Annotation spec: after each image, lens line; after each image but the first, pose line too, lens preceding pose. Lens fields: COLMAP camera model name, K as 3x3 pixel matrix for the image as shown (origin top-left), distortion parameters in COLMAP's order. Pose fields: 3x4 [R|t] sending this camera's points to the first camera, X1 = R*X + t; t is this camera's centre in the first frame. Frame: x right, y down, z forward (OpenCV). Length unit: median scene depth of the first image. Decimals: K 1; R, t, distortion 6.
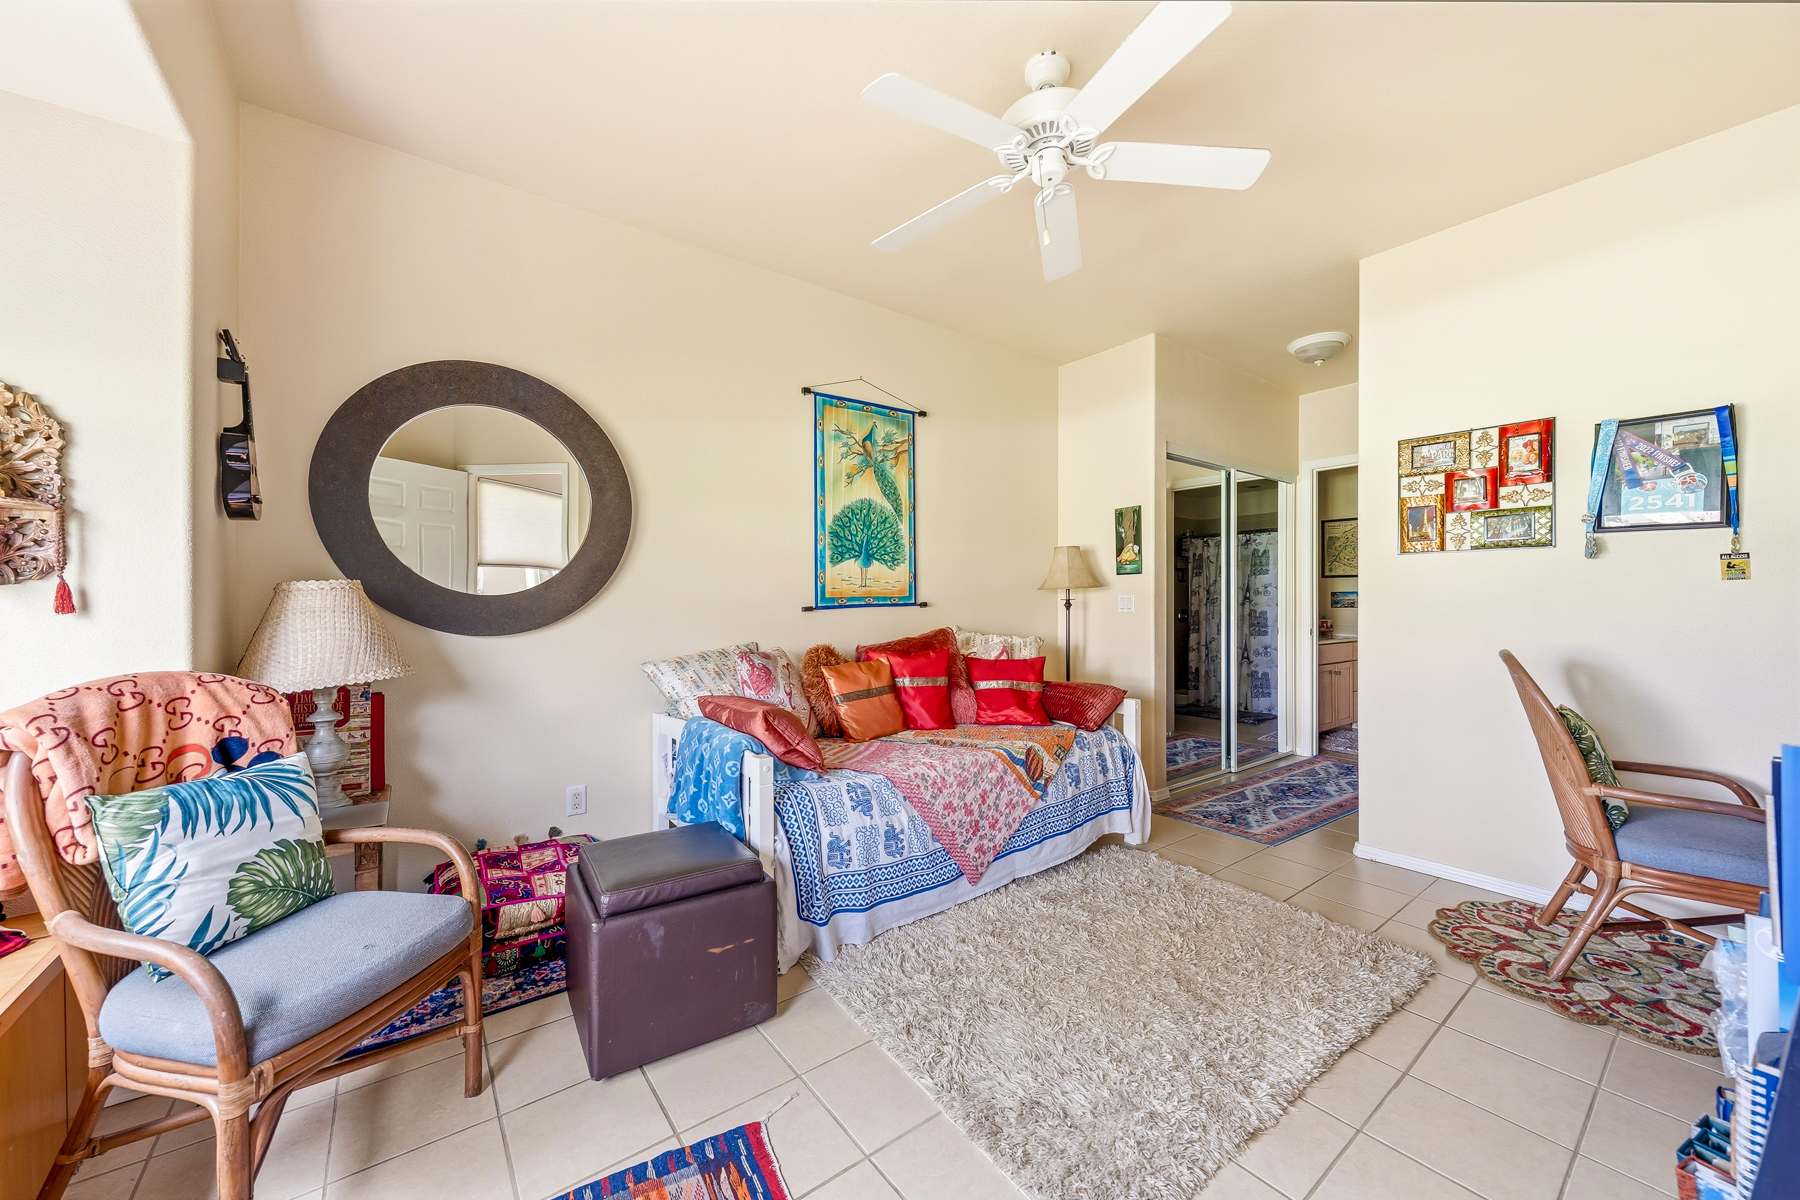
lens RADIAL K [[676.3, 0, 892.9], [0, 676.3, 600.2], [0, 0, 1]] dist [0.002121, 0.001342]
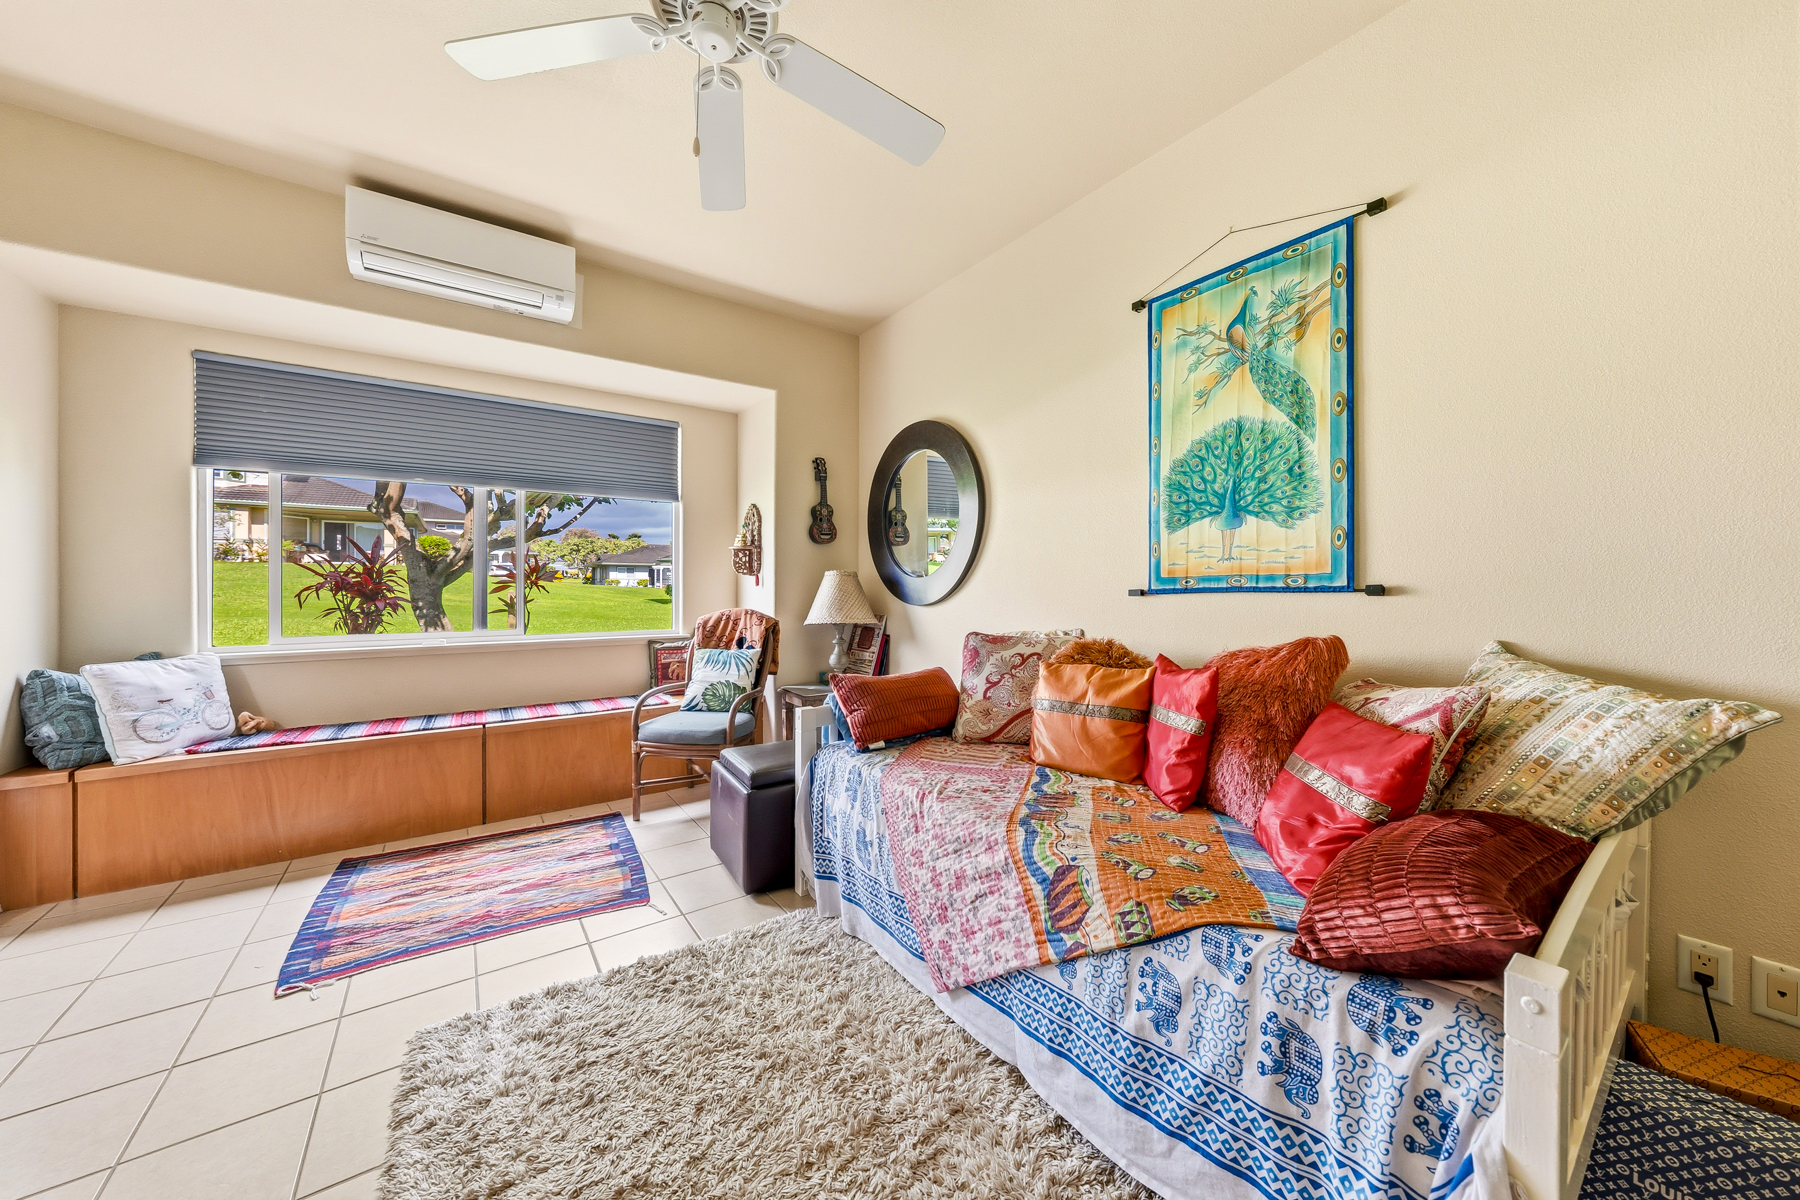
lens RADIAL K [[613.1, 0, 895.0], [0, 613.1, 587.1], [0, 0, 1]] dist [-0.007683, 0.000902]
pose [[-0.028661, 0.005400, -0.999575, 0.548421], [-0.001619, 0.999984, 0.005449, 0.003088], [0.999588, 0.001775, -0.028652, 0.718197]]
